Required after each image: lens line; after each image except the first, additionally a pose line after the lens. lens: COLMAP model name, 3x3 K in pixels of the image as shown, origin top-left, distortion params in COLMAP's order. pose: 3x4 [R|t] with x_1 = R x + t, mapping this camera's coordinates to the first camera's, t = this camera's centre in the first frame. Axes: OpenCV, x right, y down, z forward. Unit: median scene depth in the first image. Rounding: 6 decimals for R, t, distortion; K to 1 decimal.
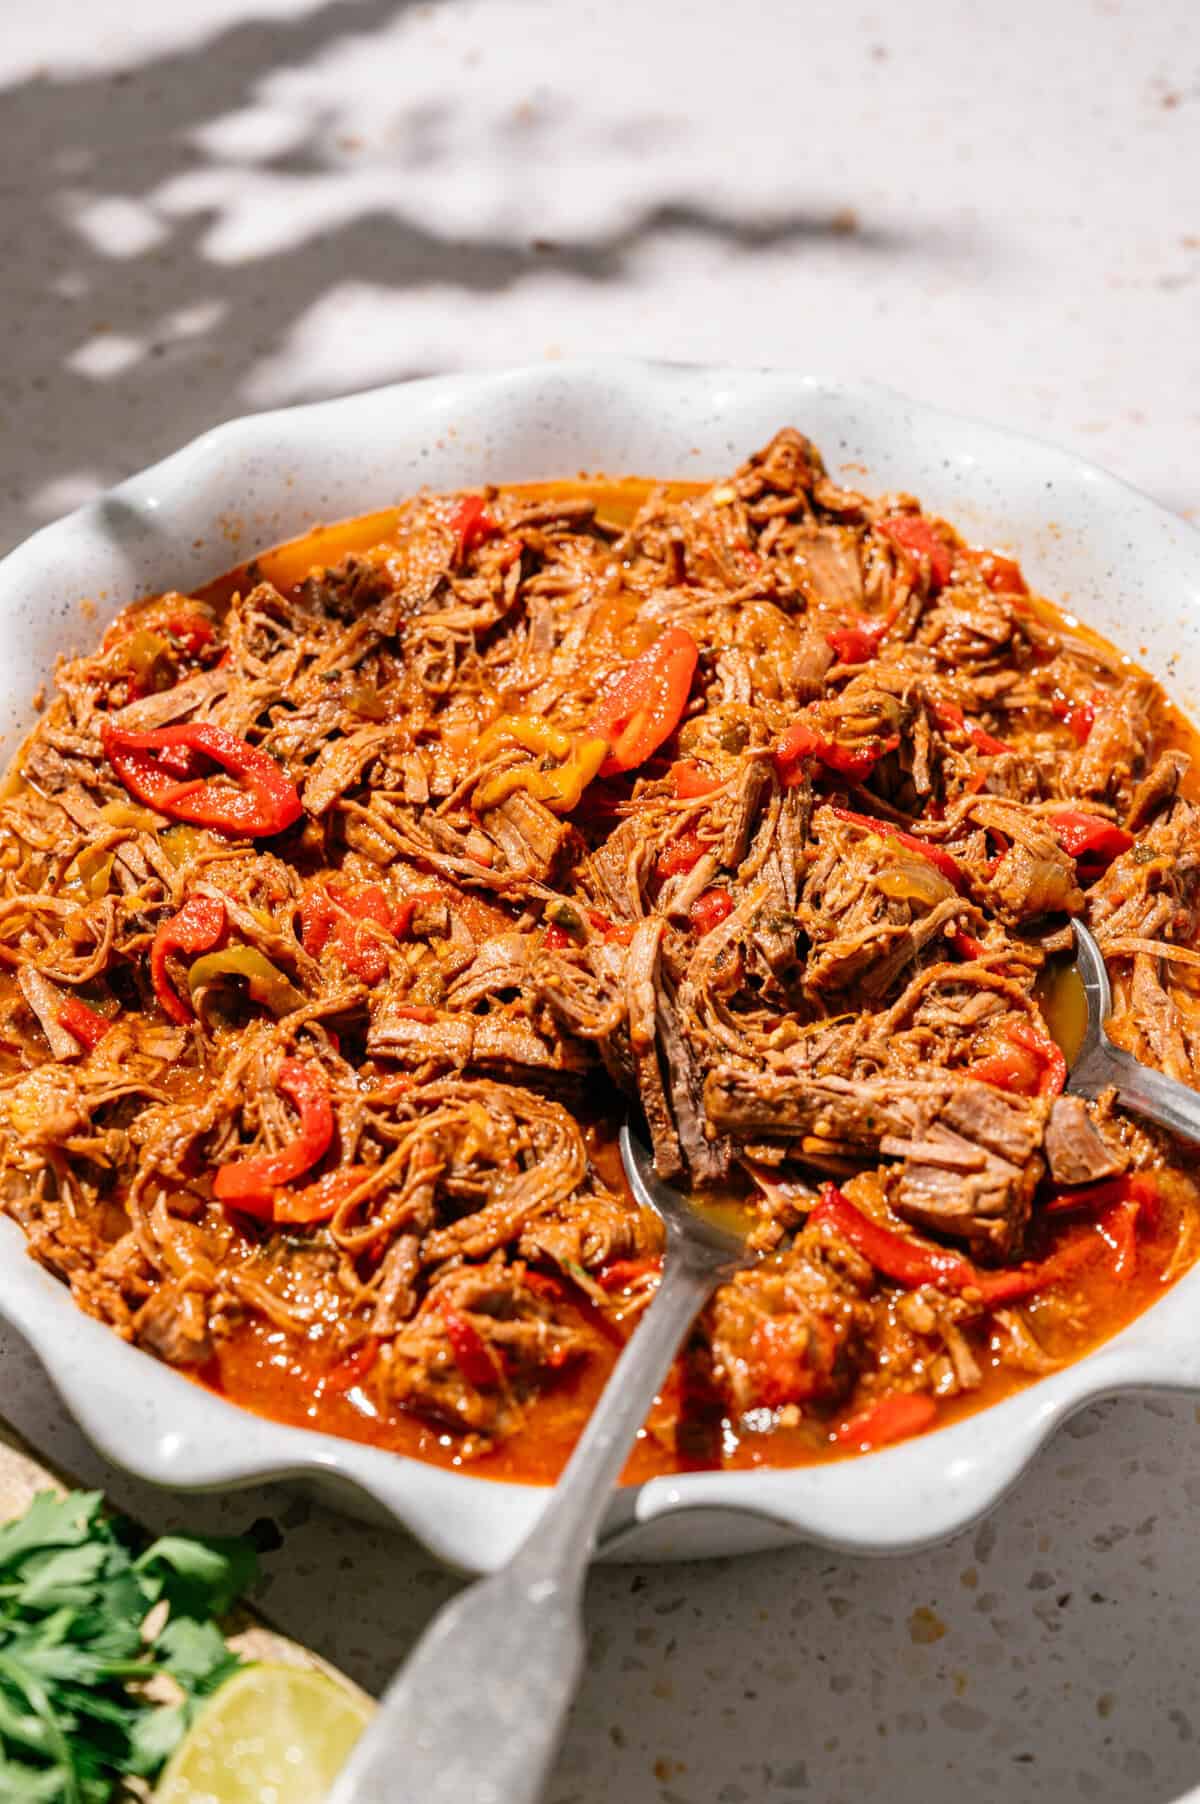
lens RADIAL K [[3236.5, 0, 600.0], [0, 3236.5, 902.0], [0, 0, 1]] dist [0.013472, 0.123117]
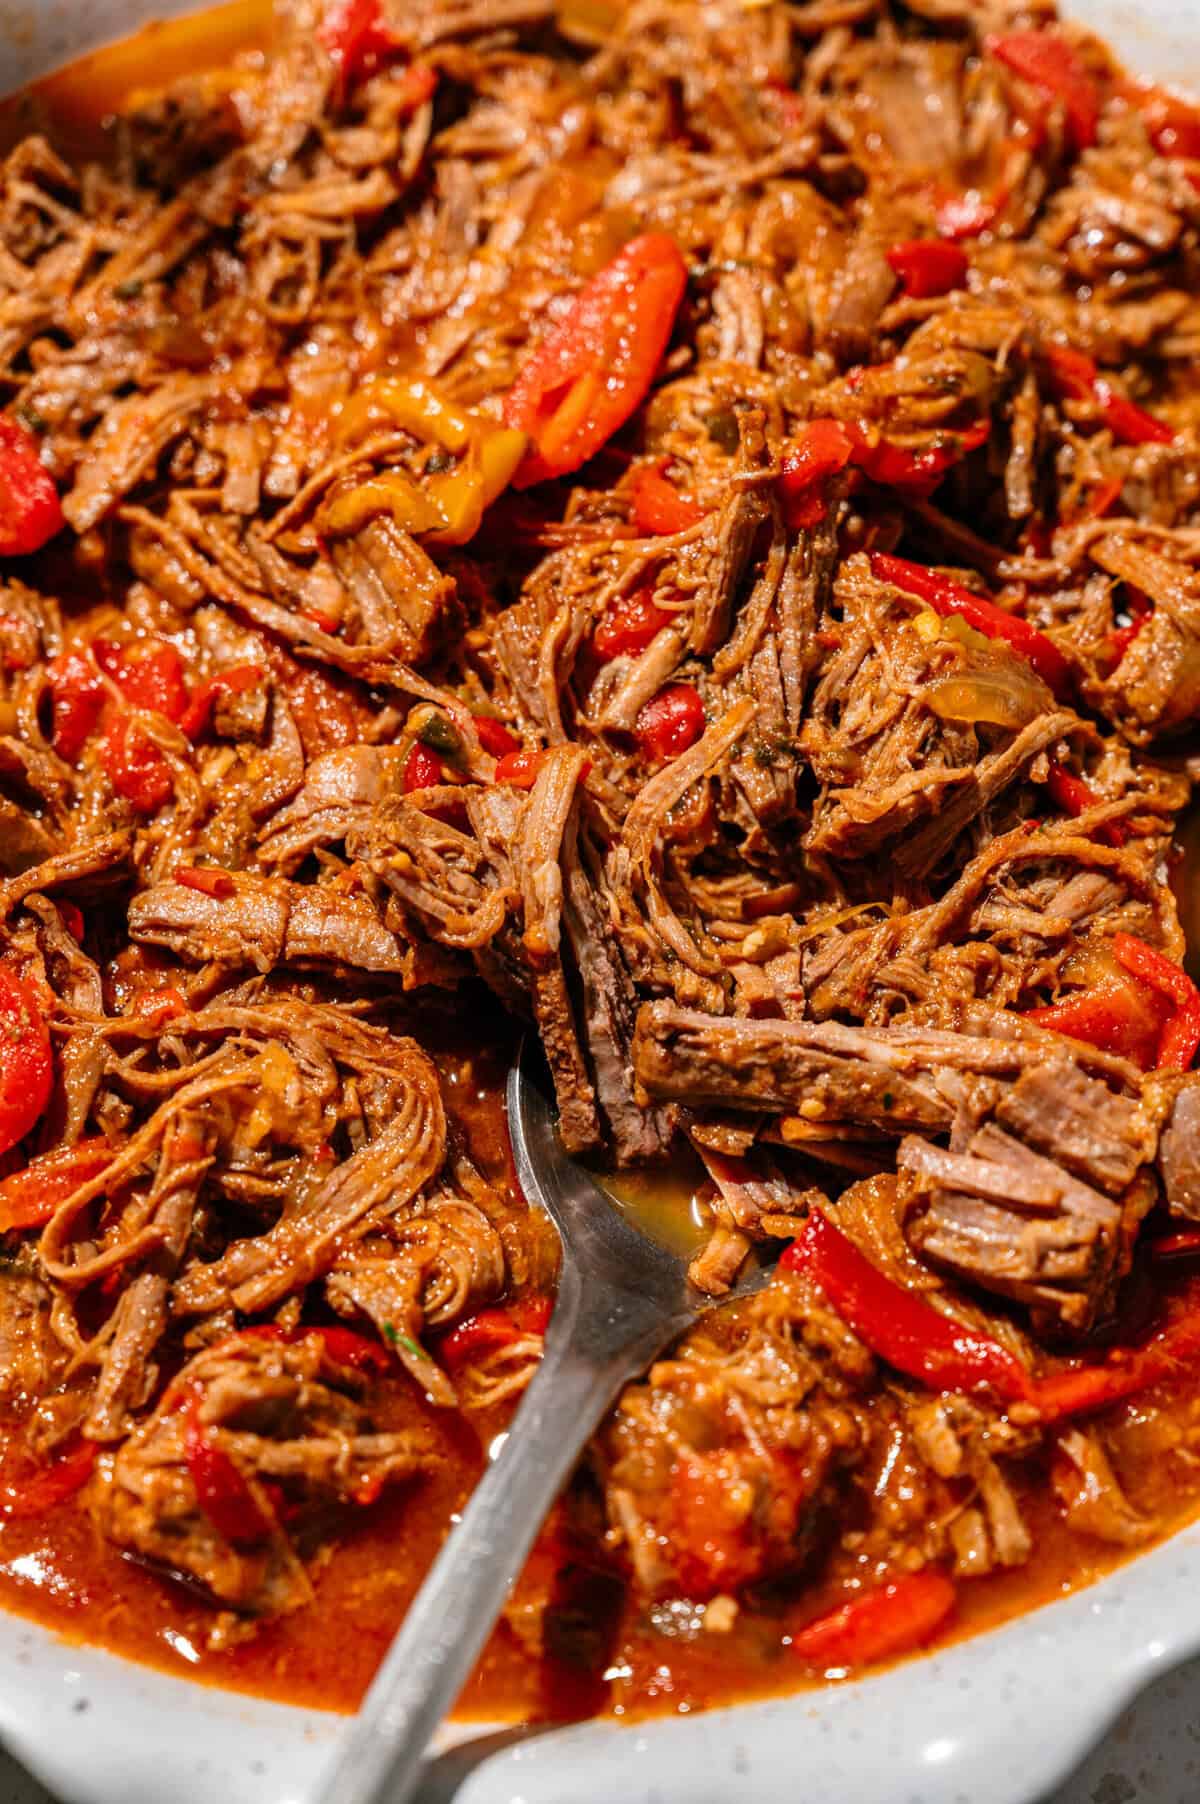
lens RADIAL K [[3236.5, 0, 600.0], [0, 3236.5, 902.0], [0, 0, 1]] dist [0.013472, 0.123117]
pose [[0.997592, 0.037830, -0.058122, 0.059597], [-0.023791, 0.973938, 0.225565, -0.107691], [0.065140, -0.223639, 0.972493, 0.366768]]
